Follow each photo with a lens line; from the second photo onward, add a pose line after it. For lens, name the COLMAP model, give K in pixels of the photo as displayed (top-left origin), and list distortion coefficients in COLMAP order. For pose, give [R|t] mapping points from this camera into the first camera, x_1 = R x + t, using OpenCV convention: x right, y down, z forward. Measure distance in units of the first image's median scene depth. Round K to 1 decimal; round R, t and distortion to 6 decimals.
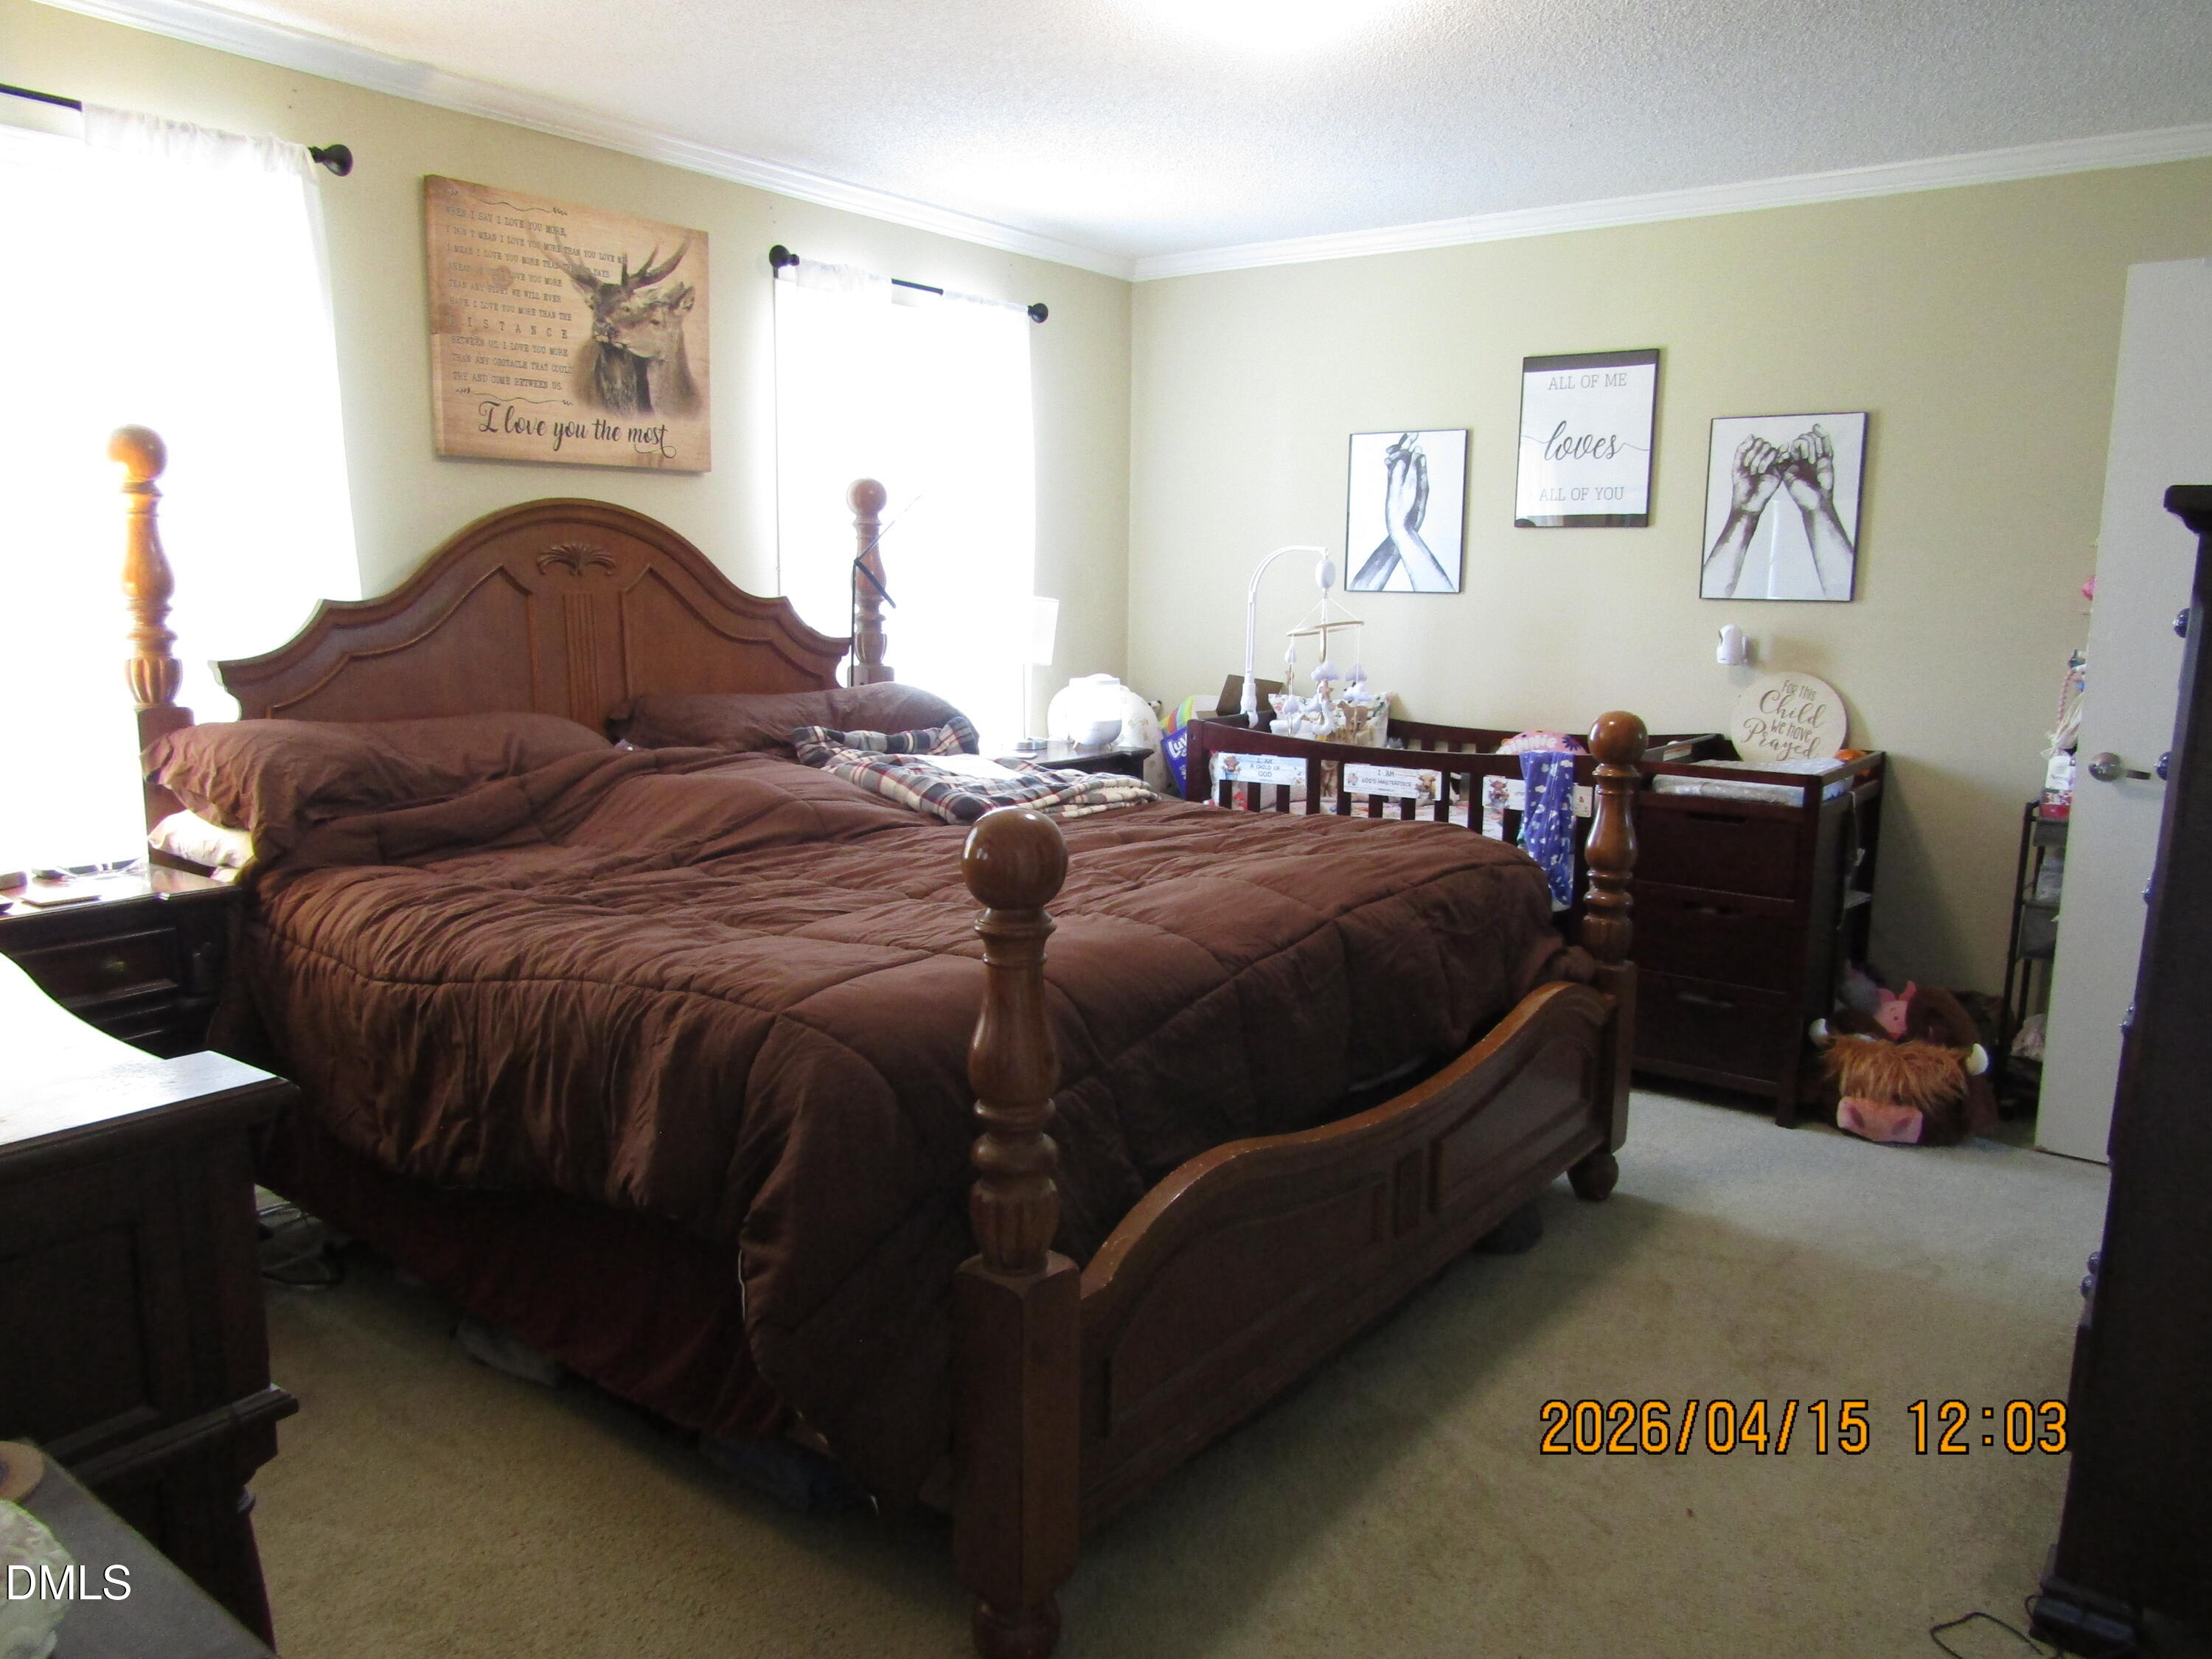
lens RADIAL K [[1586.2, 0, 1102.0], [0, 1586.2, 834.4], [0, 0, 1]] dist [-0.023558, 0.011073]
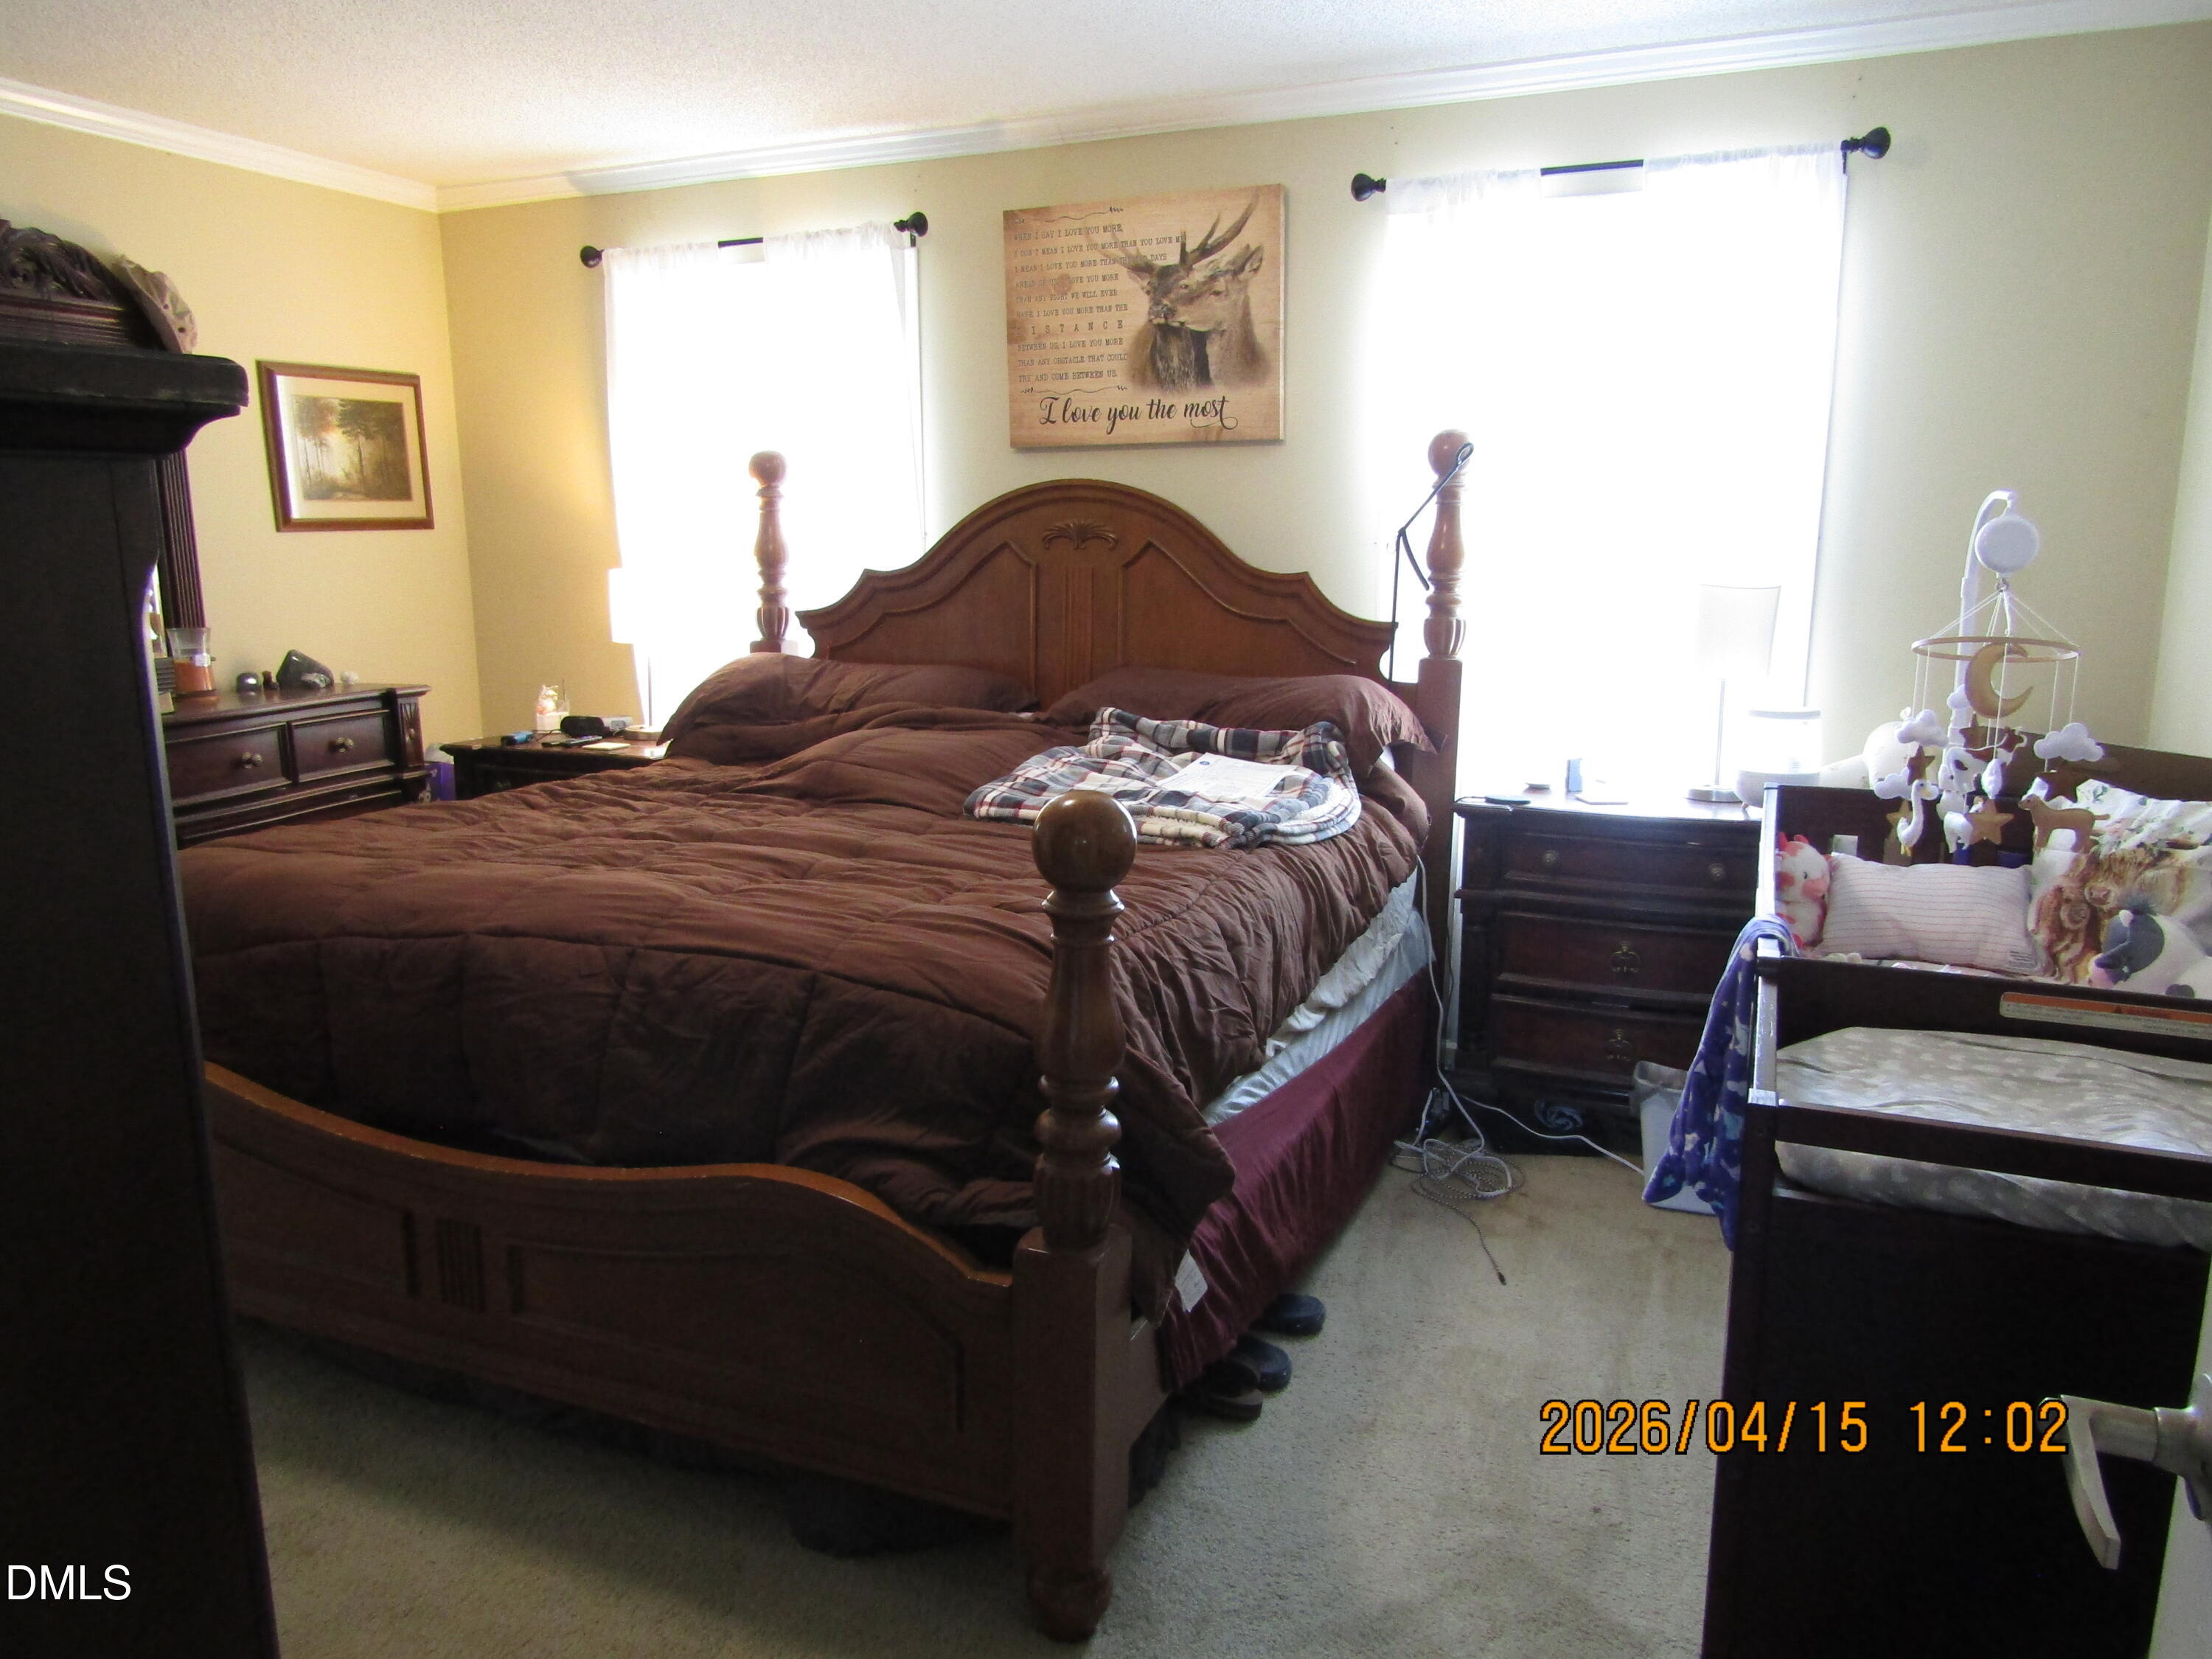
lens RADIAL K [[1586.2, 0, 1105.8], [0, 1586.2, 829.8], [0, 0, 1]] dist [-0.023558, 0.011073]
pose [[0.229231, 0.169827, -0.958442, 0.739037], [-0.150894, 0.978959, 0.137373, -0.125574], [0.961605, 0.113133, 0.250034, 0.754104]]
